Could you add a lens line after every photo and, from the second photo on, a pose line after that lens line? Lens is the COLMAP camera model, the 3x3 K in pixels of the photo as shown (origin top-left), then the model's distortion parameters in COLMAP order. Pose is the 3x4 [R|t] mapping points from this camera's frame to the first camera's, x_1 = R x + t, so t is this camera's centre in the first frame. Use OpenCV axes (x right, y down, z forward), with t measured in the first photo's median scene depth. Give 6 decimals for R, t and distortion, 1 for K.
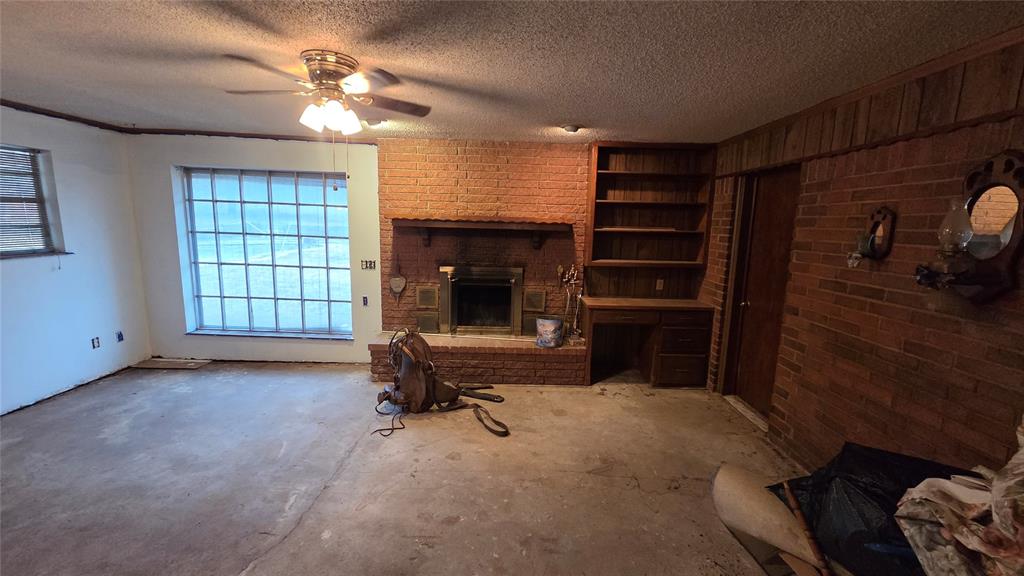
lens RADIAL K [[421.5, 0, 521.5], [0, 421.5, 285.6], [0, 0, 1]] dist [0.001787, 0.000241]
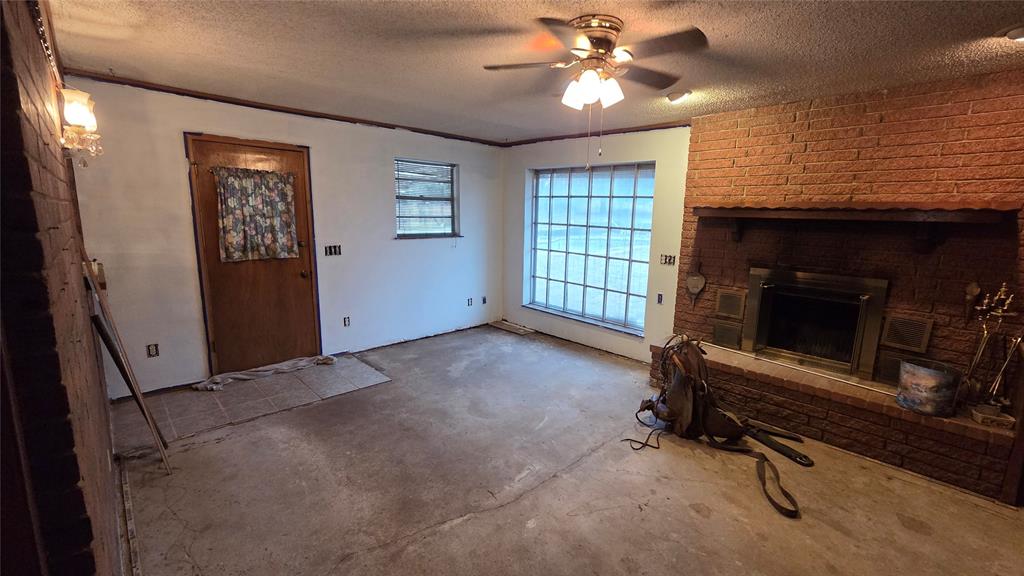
lens RADIAL K [[421.5, 0, 516.3], [0, 421.5, 283.7], [0, 0, 1]] dist [0.001787, 0.000241]
pose [[0.688877, 0.108330, -0.716738, 0.080950], [-0.112081, 0.992797, 0.042330, 0.000750], [0.716161, 0.051172, 0.696057, 0.141673]]
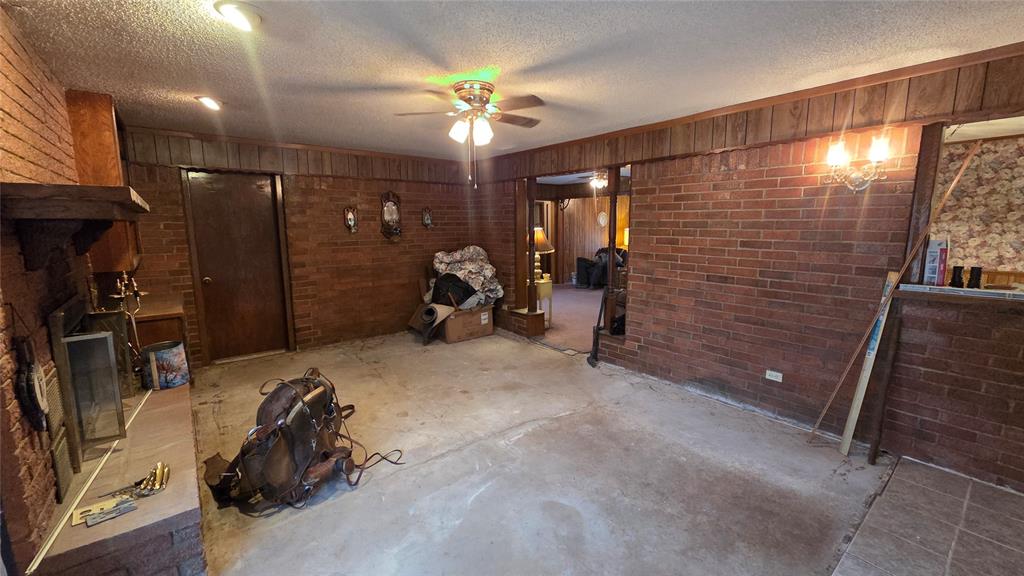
lens RADIAL K [[421.5, 0, 521.1], [0, 421.5, 291.3], [0, 0, 1]] dist [0.001787, 0.000241]
pose [[-0.631634, -0.146538, 0.761291, -0.853072], [0.102121, 0.957691, 0.269070, -0.143231], [-0.768511, 0.247698, -0.589946, 0.955965]]
